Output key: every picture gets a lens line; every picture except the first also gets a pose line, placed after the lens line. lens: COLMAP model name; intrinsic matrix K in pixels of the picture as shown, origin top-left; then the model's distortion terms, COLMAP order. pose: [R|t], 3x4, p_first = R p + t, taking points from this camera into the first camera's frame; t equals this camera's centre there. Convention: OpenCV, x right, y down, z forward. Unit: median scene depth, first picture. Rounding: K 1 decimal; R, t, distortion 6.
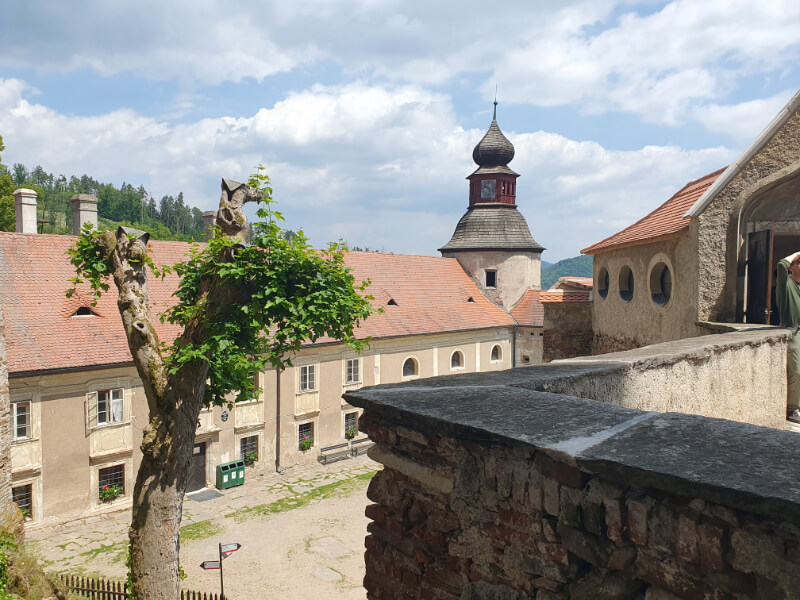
lens RADIAL K [[629.2, 0, 401.3], [0, 629.2, 316.7], [0, 0, 1]] dist [0.050650, -0.007154]
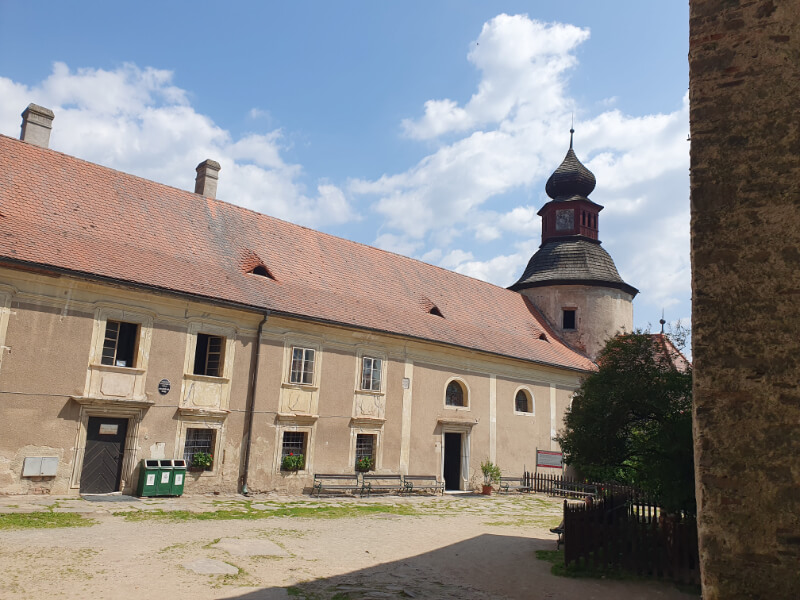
lens RADIAL K [[629.2, 0, 401.3], [0, 629.2, 316.7], [0, 0, 1]] dist [0.050650, -0.007154]
pose [[0.991756, 0.019003, -0.126727, 0.049417], [-0.049630, 0.968722, -0.243137, 0.205942], [0.118142, 0.247422, 0.961678, 0.310805]]
